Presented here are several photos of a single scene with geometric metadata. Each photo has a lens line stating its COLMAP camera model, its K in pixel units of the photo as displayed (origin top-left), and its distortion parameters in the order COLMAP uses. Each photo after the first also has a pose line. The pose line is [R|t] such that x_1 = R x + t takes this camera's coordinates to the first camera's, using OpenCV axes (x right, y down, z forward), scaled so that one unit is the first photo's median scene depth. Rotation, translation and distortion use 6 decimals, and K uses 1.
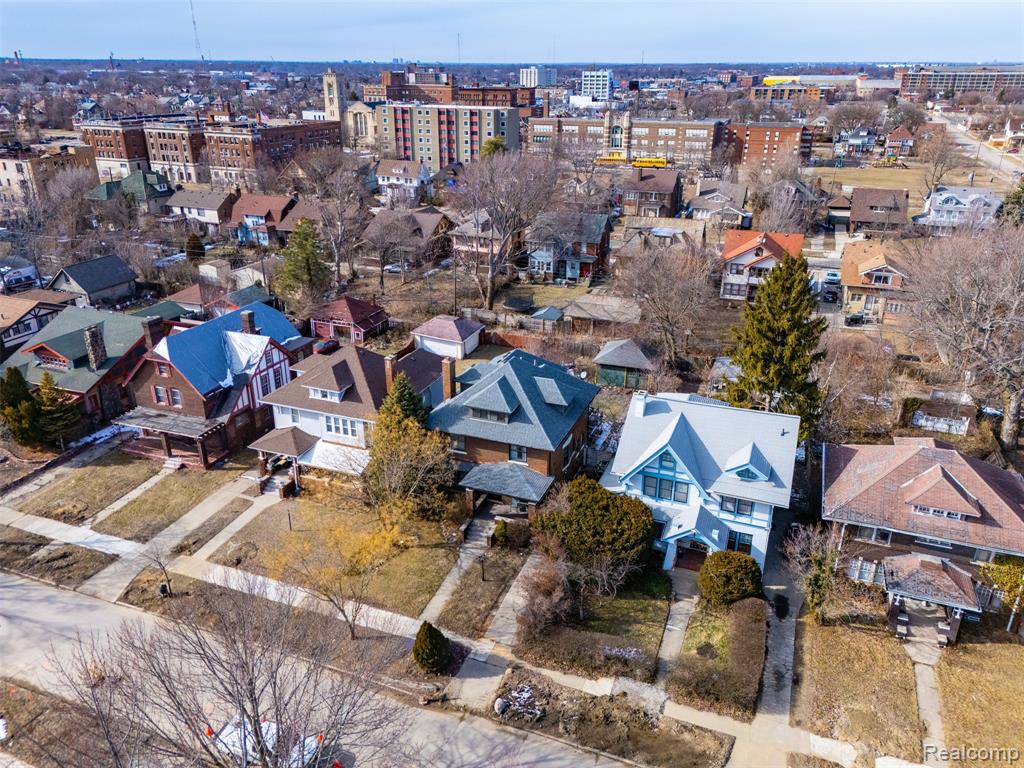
lens RADIAL K [[741.3, 0, 514.0], [0, 741.3, 384.0], [0, 0, 1]] dist [0.098874, -0.106845]
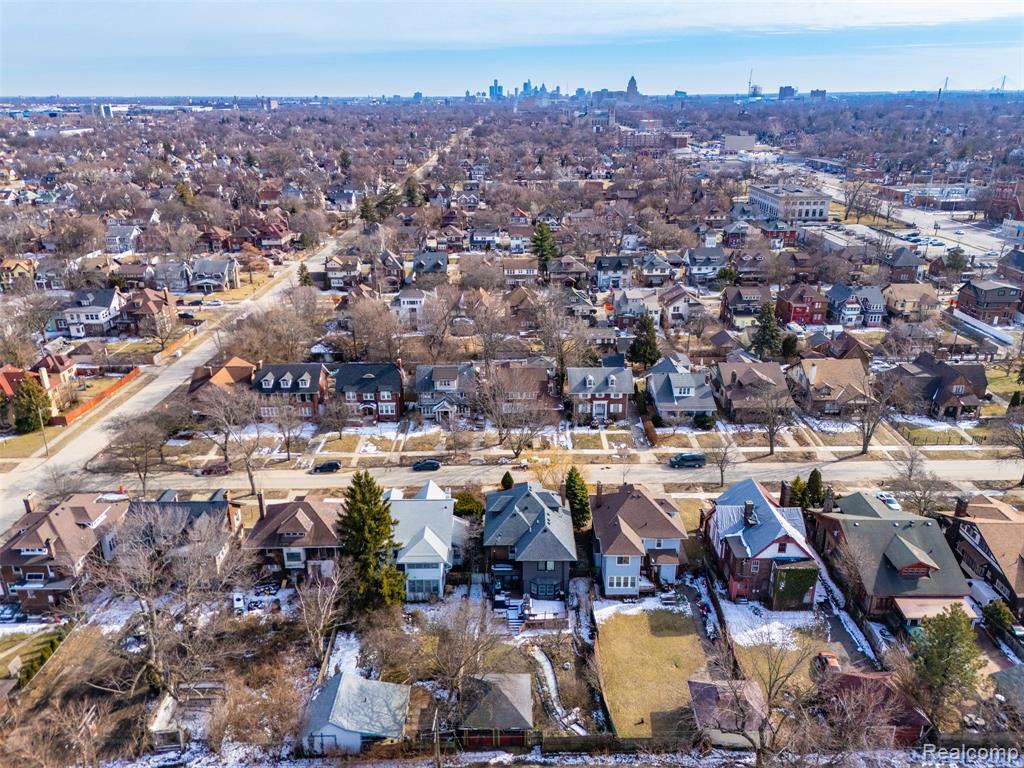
lens RADIAL K [[741.3, 0, 514.0], [0, 741.3, 384.0], [0, 0, 1]] dist [0.098874, -0.106845]
pose [[-0.931165, 0.131939, -0.339887, 0.595805], [-0.140785, 0.729809, 0.668999, -1.395398], [0.336319, 0.670799, -0.660998, 2.052975]]
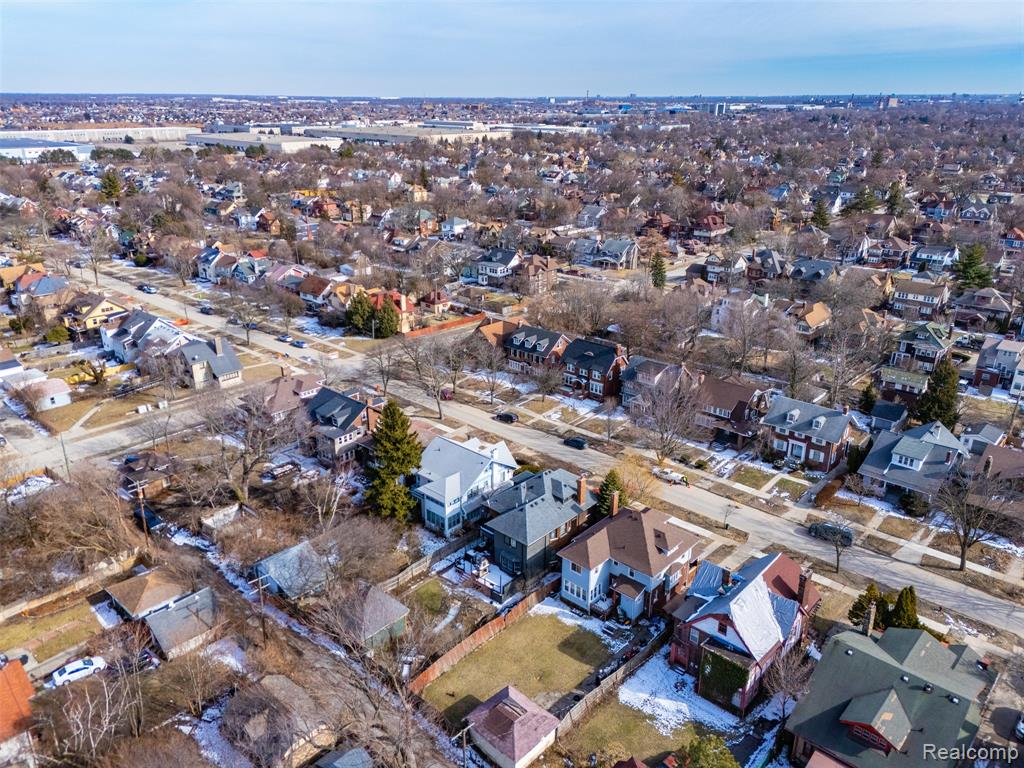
lens RADIAL K [[741.3, 0, 514.0], [0, 741.3, 384.0], [0, 0, 1]] dist [0.098874, -0.106845]
pose [[-0.932716, -0.134265, 0.334686, -0.506595], [0.136219, 0.728161, 0.671733, -1.412894], [-0.333895, 0.672127, -0.660878, 2.136967]]
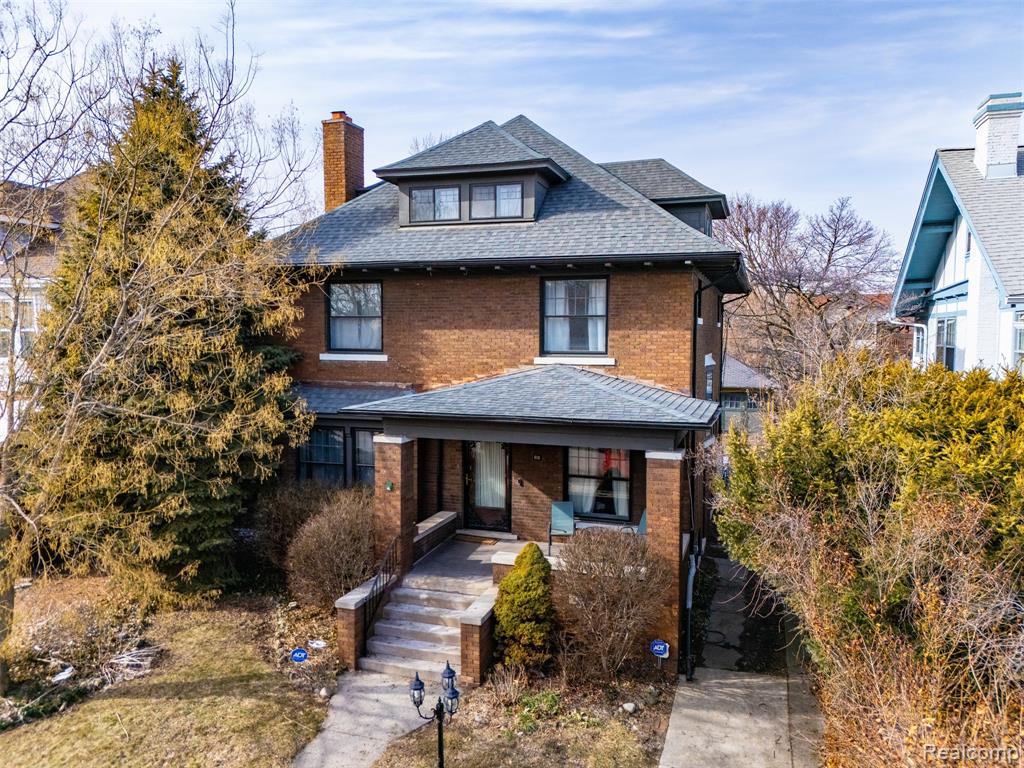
lens RADIAL K [[745.6, 0, 514.6], [0, 745.6, 383.0], [0, 0, 1]] dist [0.074933, -0.059299]
pose [[0.998452, -0.002649, 0.055558, -0.031752], [0.020554, 0.945738, -0.324280, 0.204345], [-0.051685, 0.324920, 0.944328, 0.752533]]
